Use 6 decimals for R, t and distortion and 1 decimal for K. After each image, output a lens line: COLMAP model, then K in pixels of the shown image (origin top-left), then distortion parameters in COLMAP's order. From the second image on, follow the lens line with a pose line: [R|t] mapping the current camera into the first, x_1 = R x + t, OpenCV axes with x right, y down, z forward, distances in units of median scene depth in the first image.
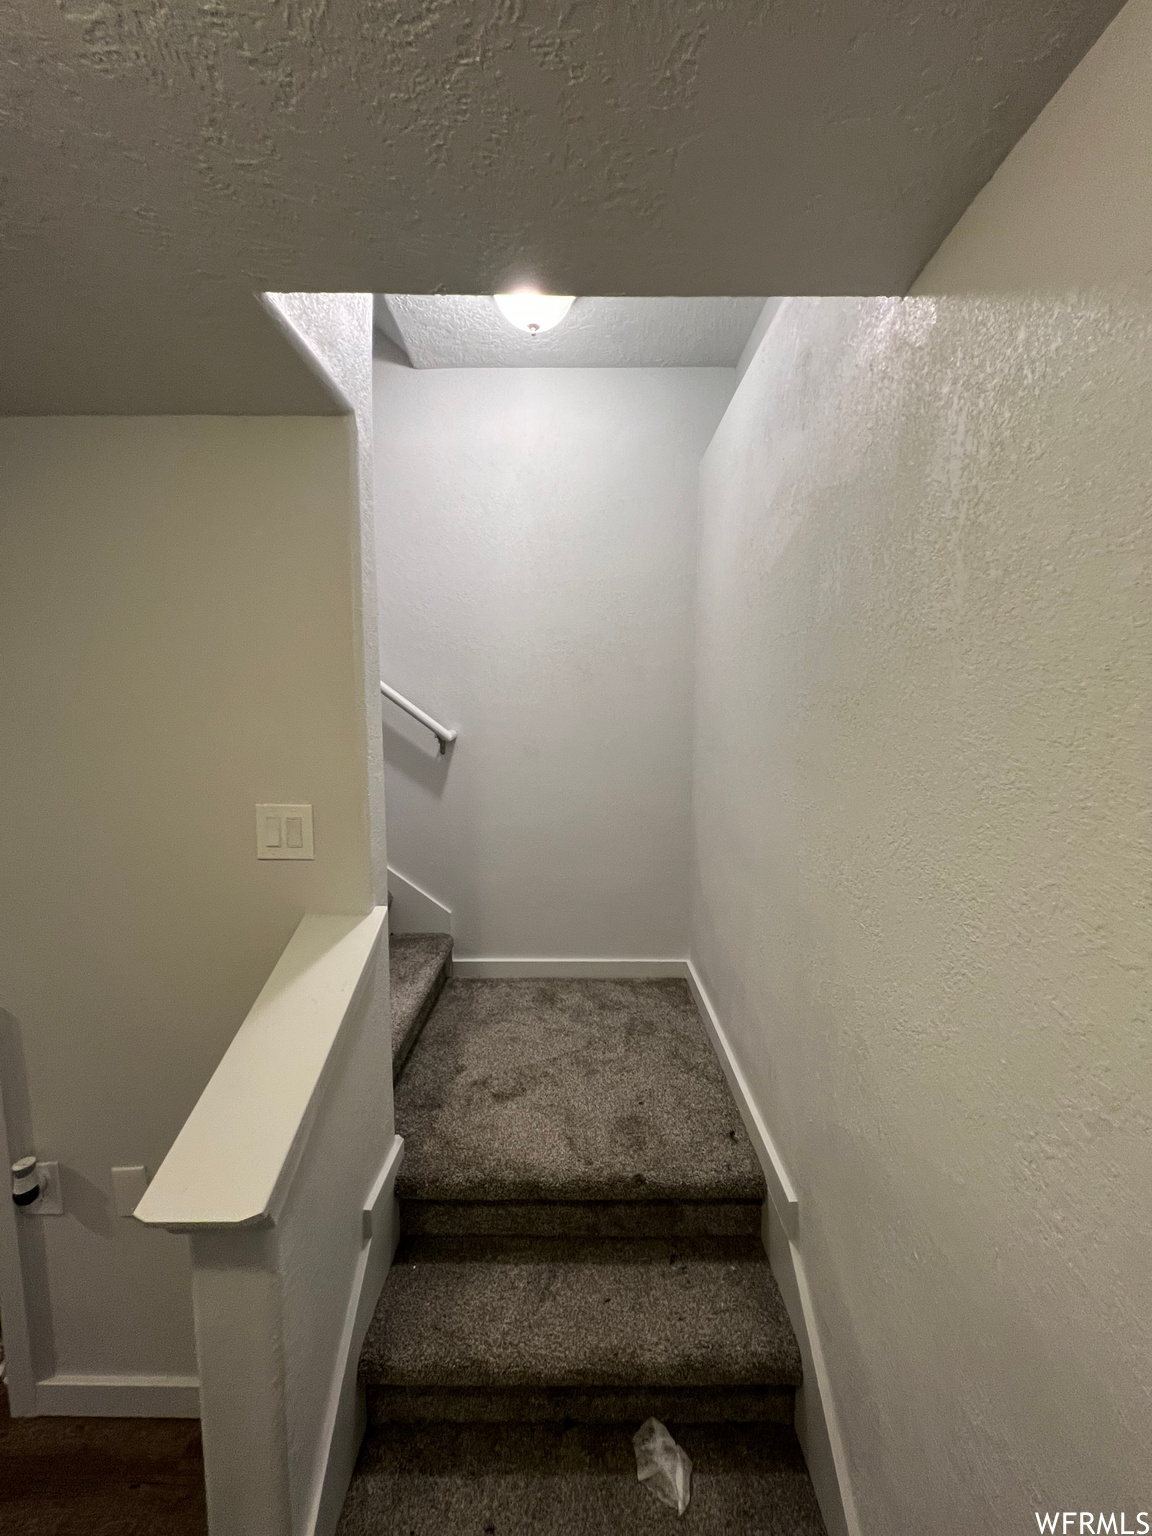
lens RADIAL K [[611.2, 0, 576.4], [0, 611.2, 773.3], [0, 0, 1]] dist [0.000616, 0.000191]
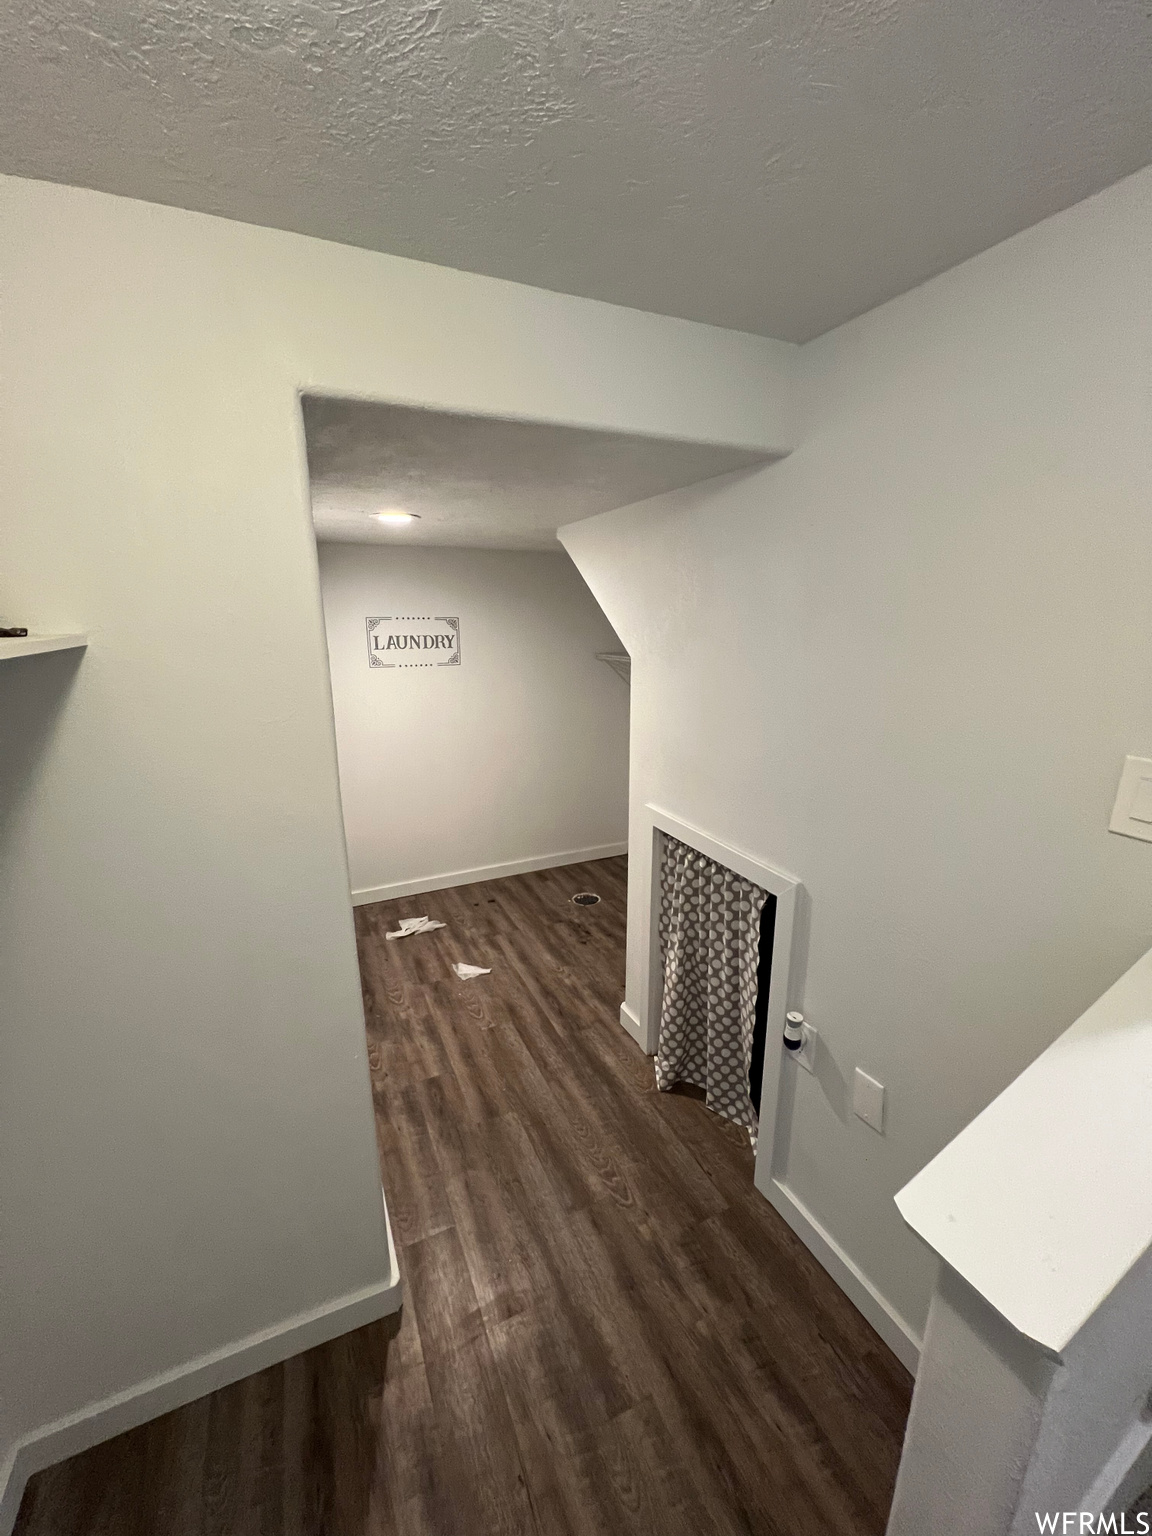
lens RADIAL K [[611.2, 0, 577.2], [0, 611.2, 768.1], [0, 0, 1]] dist [0.000616, 0.000191]
pose [[0.431034, 0.218703, -0.875431, -0.169878], [-0.094505, 0.975789, 0.197243, -0.009529], [0.897373, -0.002286, 0.441266, 0.120660]]
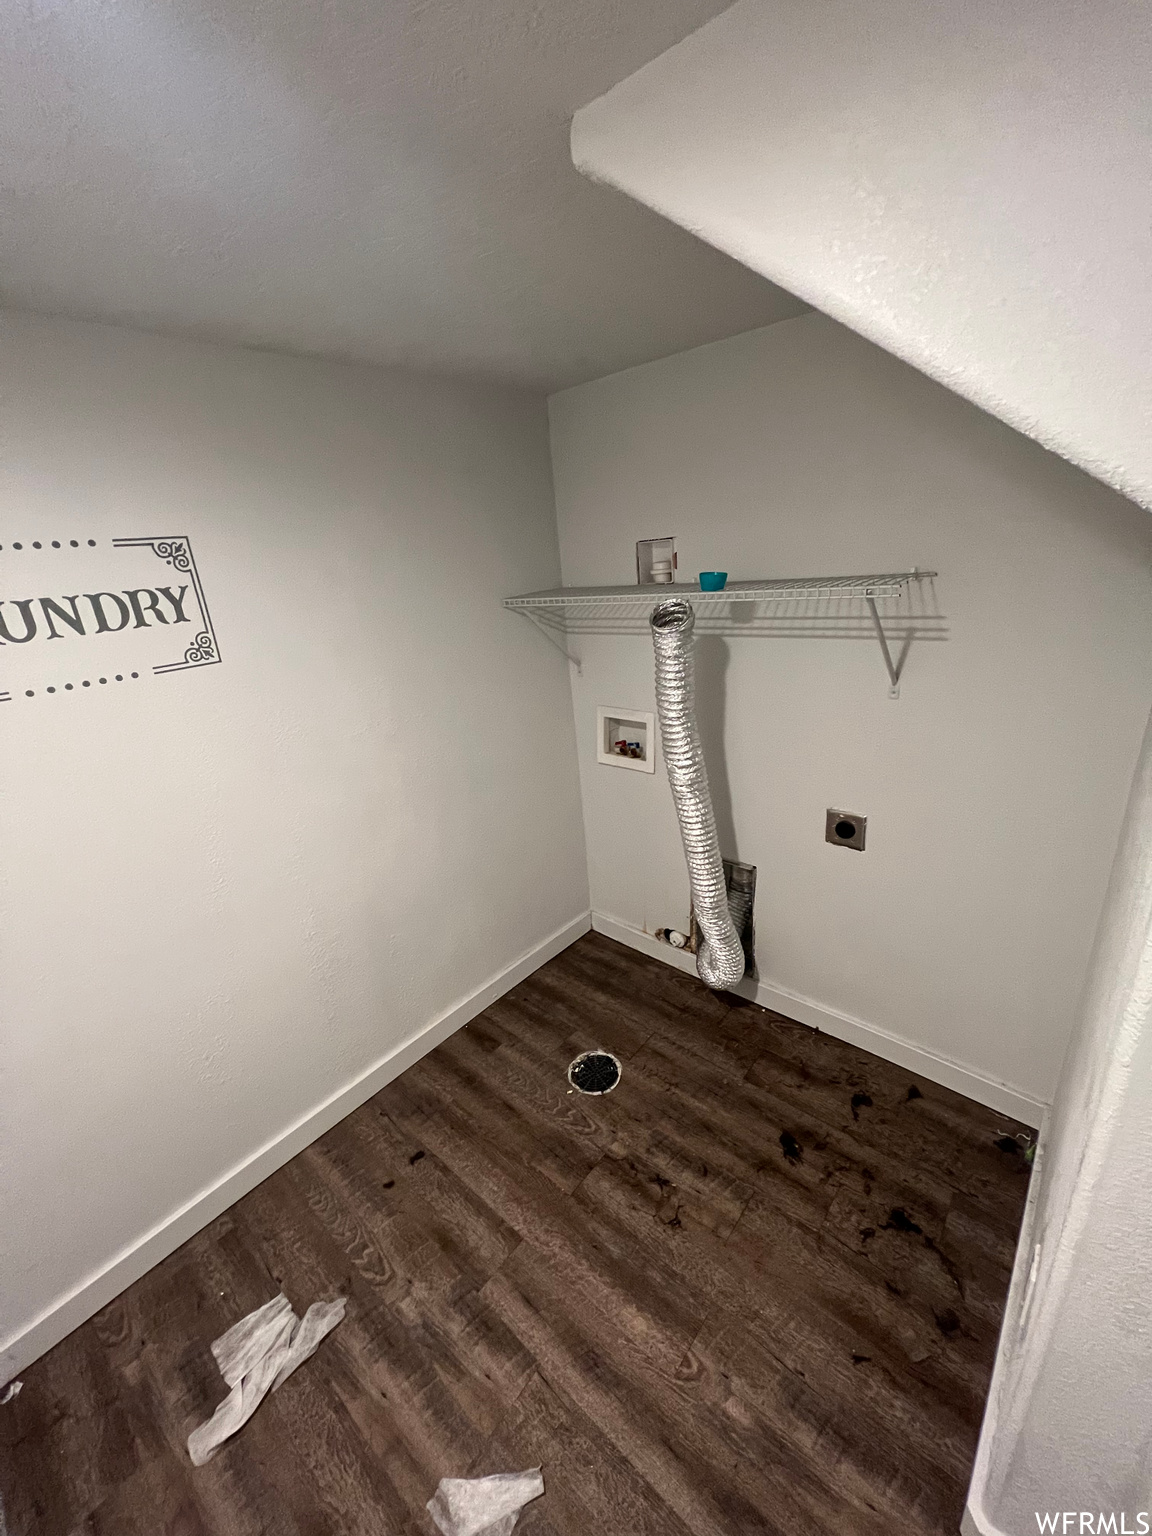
lens RADIAL K [[611.2, 0, 572.2], [0, 611.2, 768.2], [0, 0, 1]] dist [0.000616, 0.000191]
pose [[0.752971, 0.167443, -0.636394, -0.604425], [0.012475, 0.963280, 0.268210, 0.001108], [0.657936, -0.209893, 0.723233, 0.213511]]
